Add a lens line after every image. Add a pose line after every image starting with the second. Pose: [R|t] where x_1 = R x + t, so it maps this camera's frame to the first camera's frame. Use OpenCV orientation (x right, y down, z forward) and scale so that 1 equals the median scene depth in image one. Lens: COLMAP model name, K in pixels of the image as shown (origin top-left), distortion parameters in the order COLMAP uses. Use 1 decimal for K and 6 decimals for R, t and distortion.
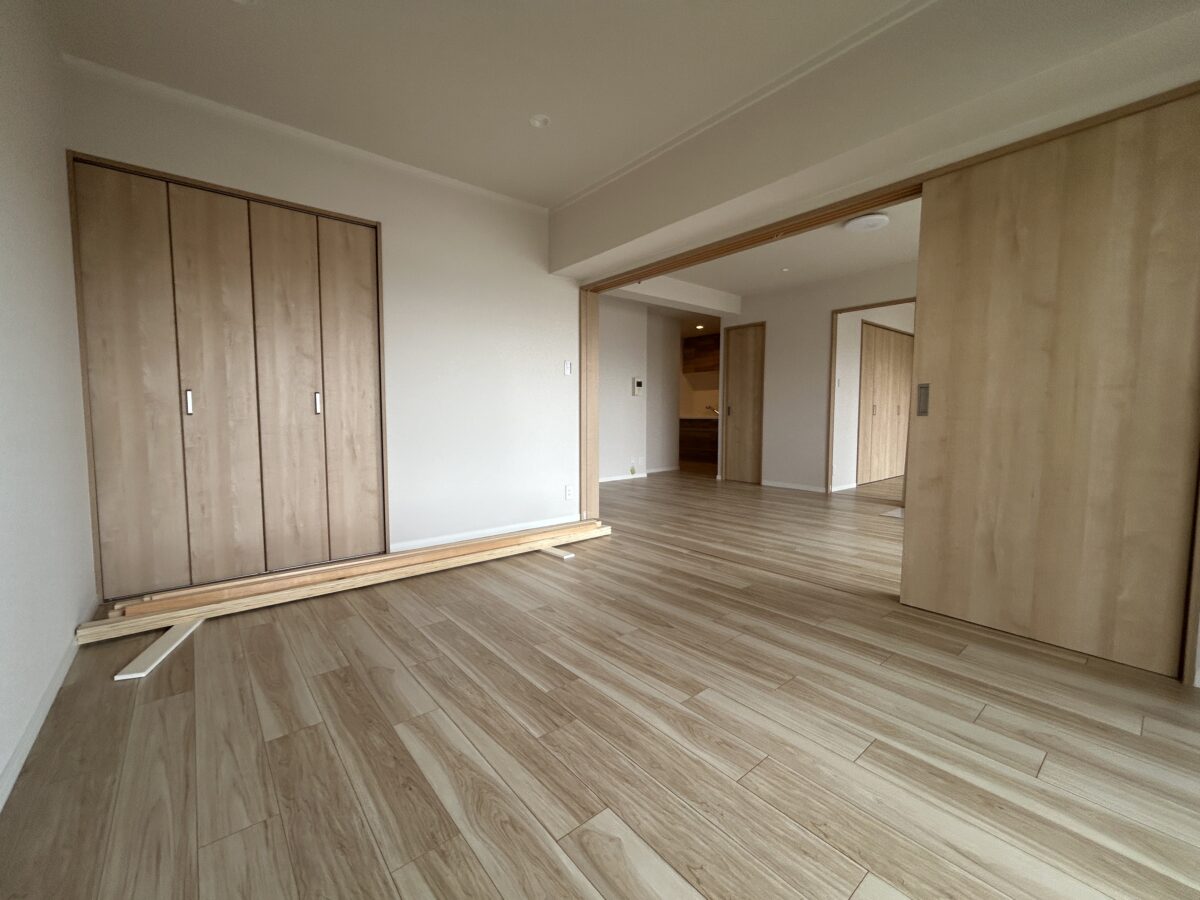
lens RADIAL K [[489.8, 0, 590.9], [0, 489.8, 449.6], [0, 0, 1]] dist [-0.000369, 0.001558]
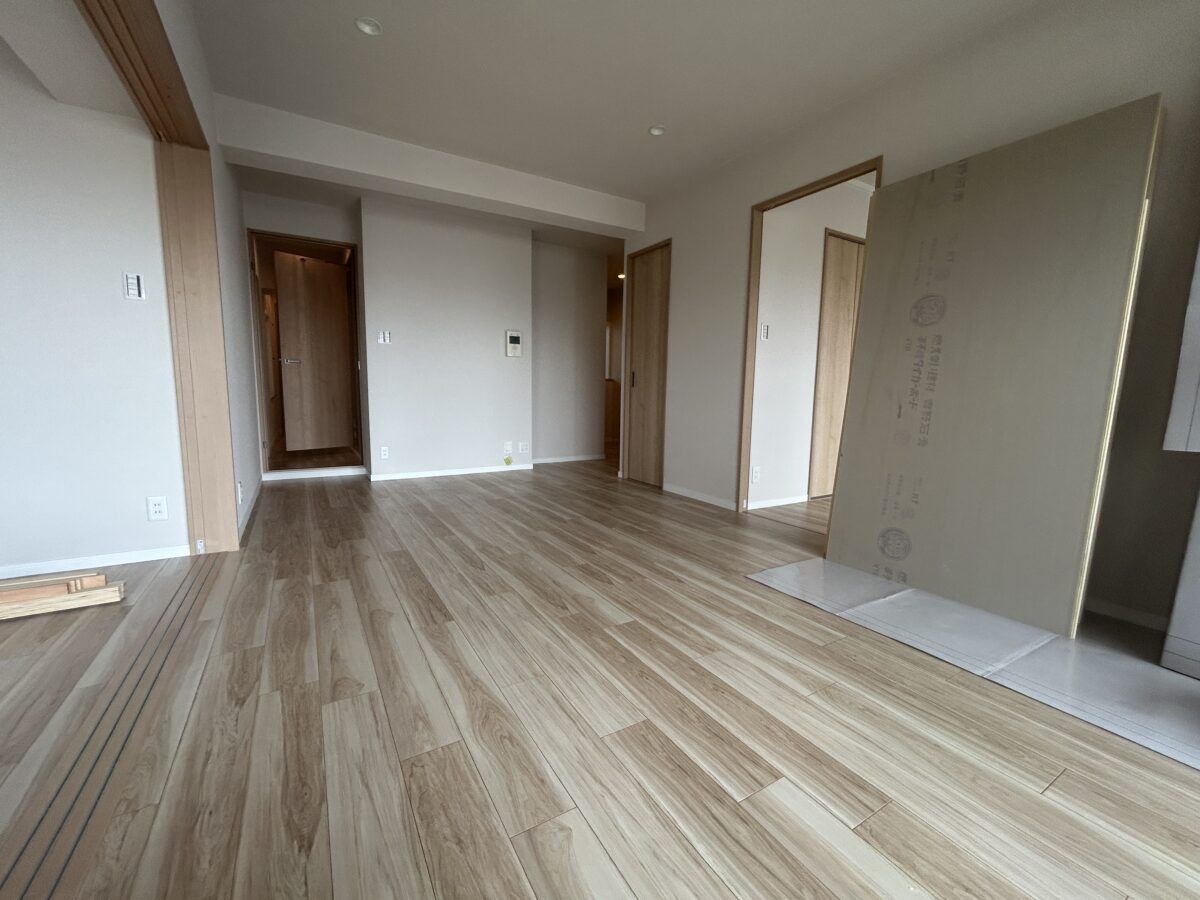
lens RADIAL K [[489.8, 0, 597.0], [0, 489.8, 450.7], [0, 0, 1]] dist [-0.000369, 0.001558]
pose [[0.990421, 0.029672, -0.134852, 0.536341], [-0.022866, 0.998399, 0.051738, -0.020498], [0.136171, -0.048159, 0.989514, 0.512353]]
